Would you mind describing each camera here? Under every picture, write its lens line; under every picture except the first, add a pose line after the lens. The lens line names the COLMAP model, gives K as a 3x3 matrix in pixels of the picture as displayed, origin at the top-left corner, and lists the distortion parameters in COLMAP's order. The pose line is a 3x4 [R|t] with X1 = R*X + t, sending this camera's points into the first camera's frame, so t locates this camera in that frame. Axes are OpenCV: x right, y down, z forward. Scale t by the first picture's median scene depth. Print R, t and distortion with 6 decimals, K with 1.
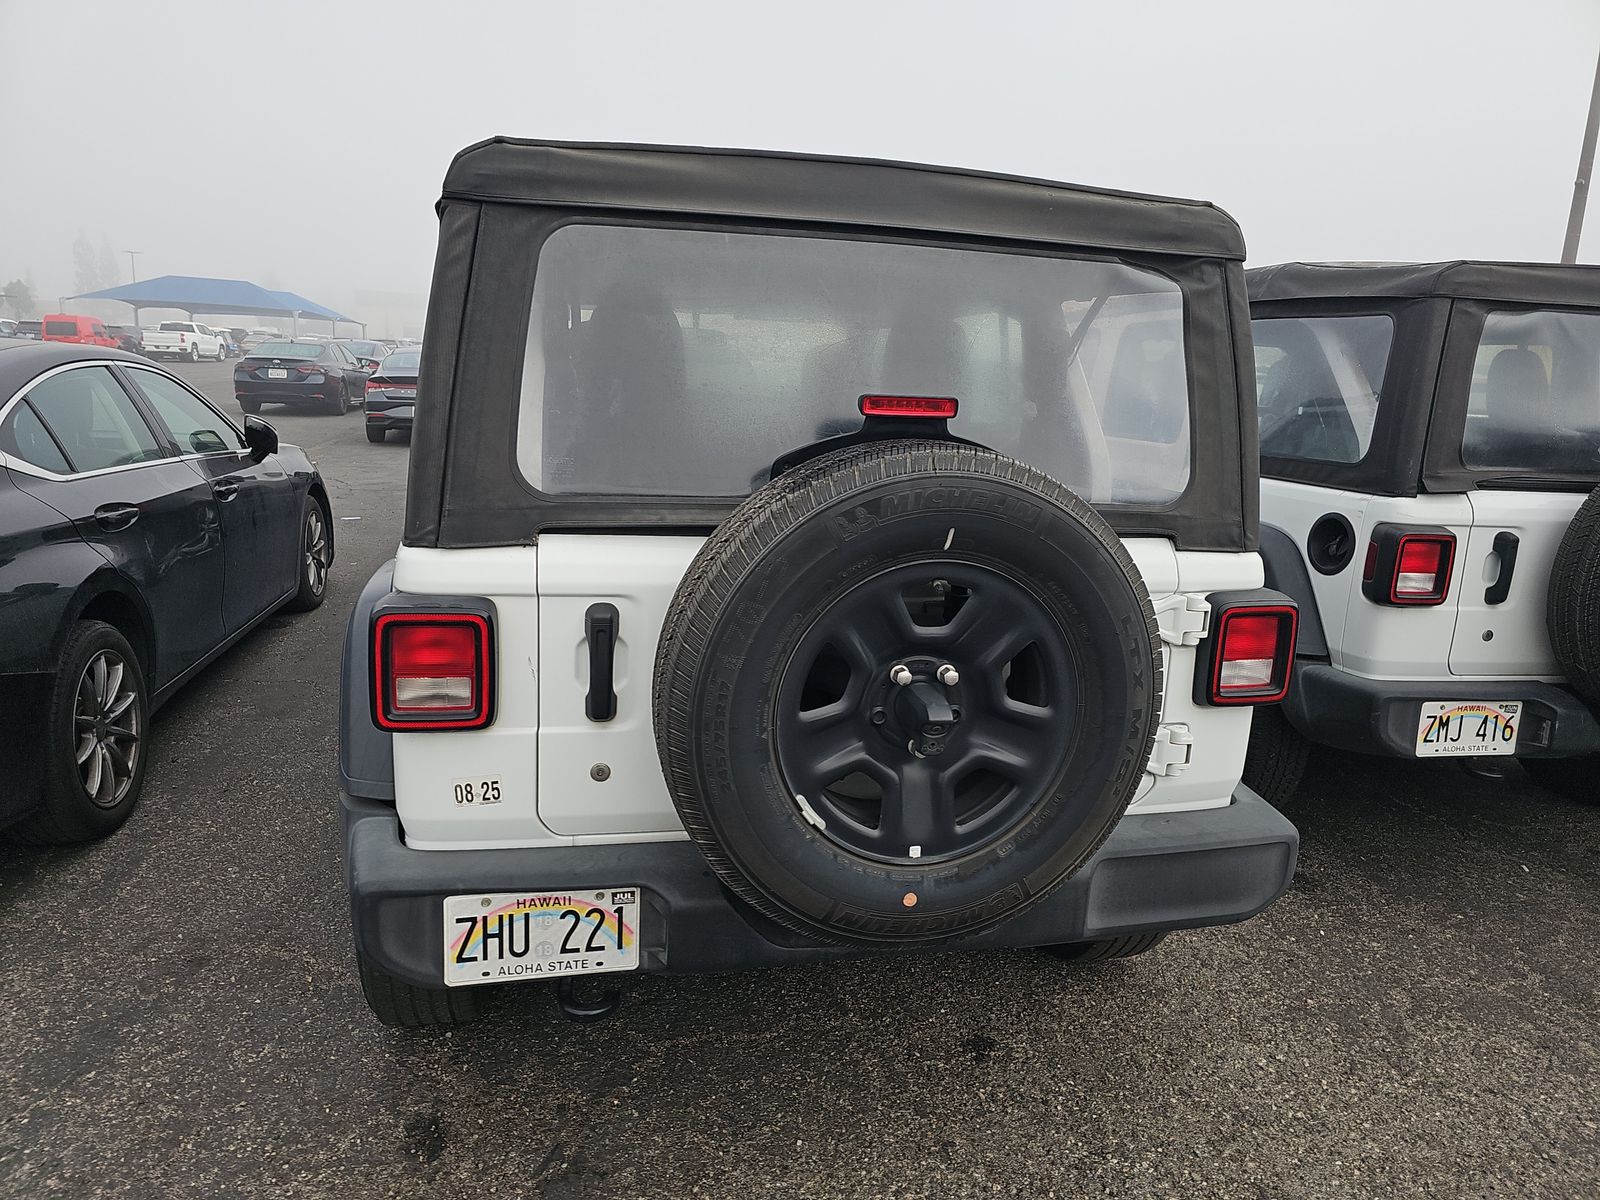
lens RADIAL K [[1086.3, 0, 815.5], [0, 1086.3, 573.2], [0, 0, 1]] dist [0.050084, -0.044005]
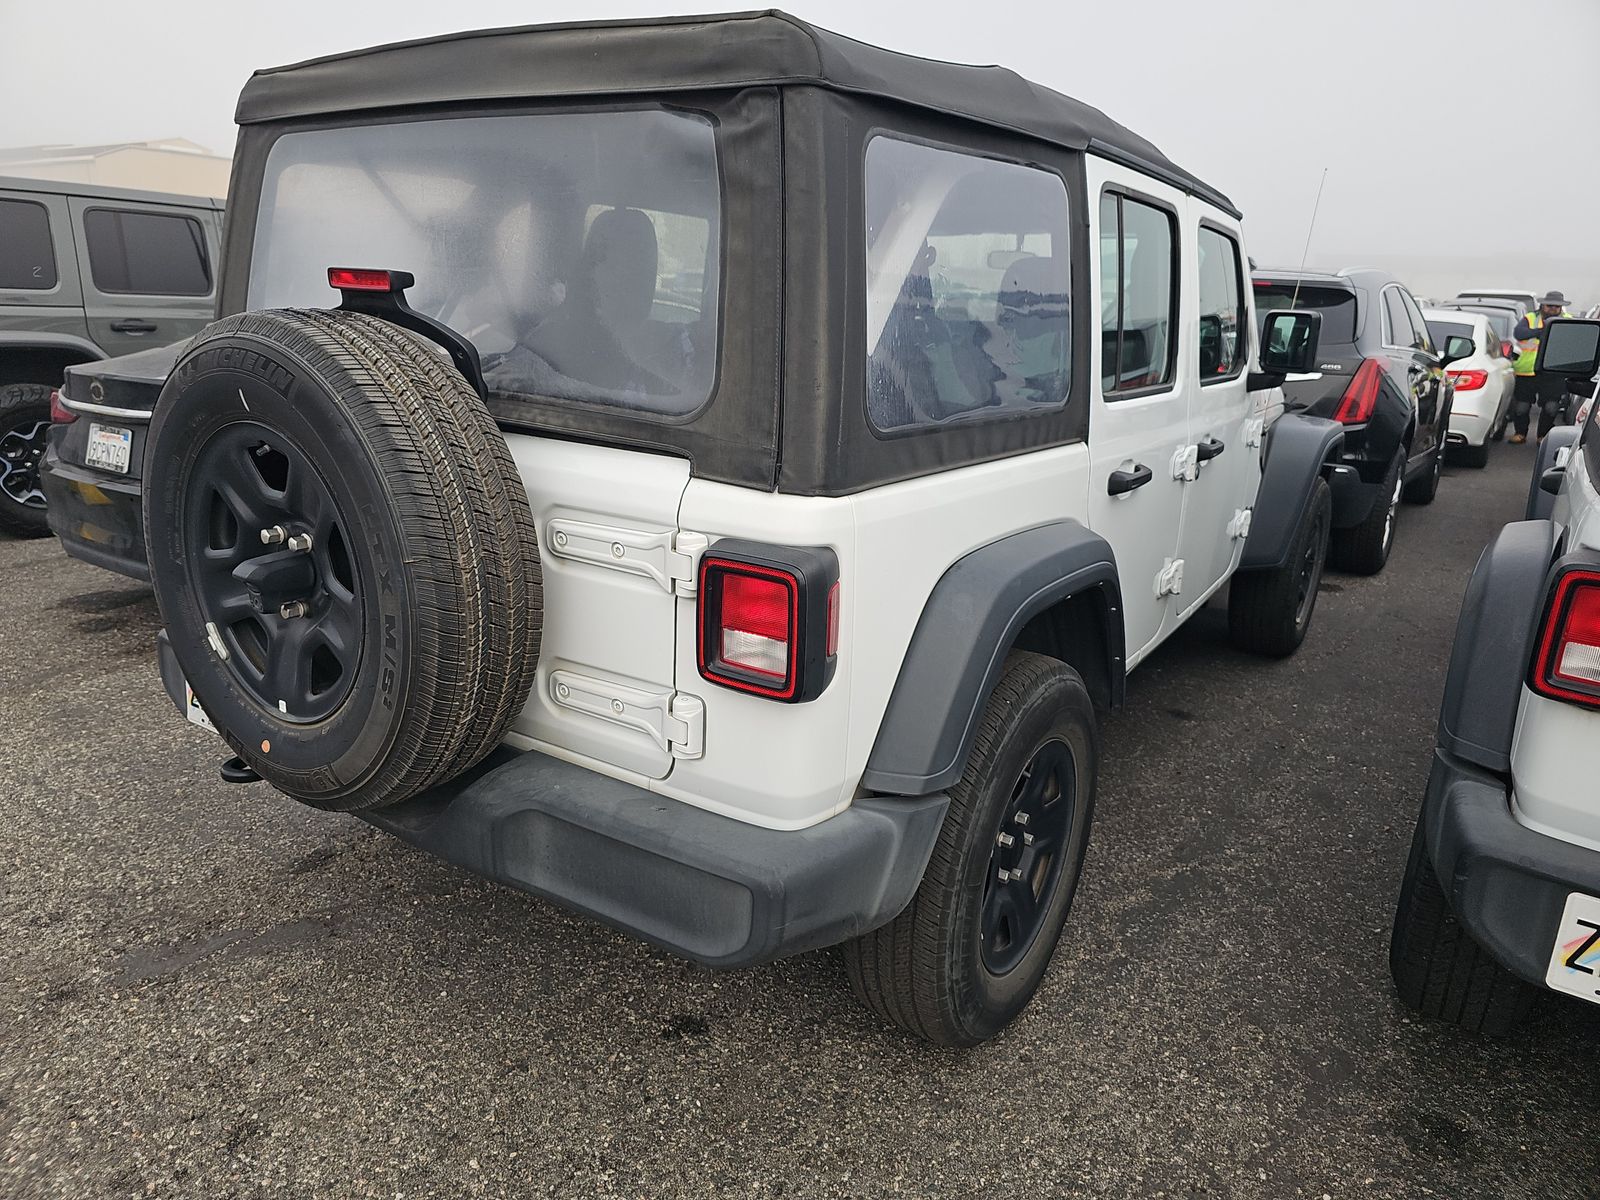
lens RADIAL K [[1086.3, 0, 793.6], [0, 1086.3, 586.2], [0, 0, 1]] dist [0.050084, -0.044005]
pose [[0.669717, 0.177133, -0.721182, 1.107361], [-0.154681, 0.983110, 0.097823, -0.036083], [0.726329, 0.046039, 0.685804, 0.597484]]
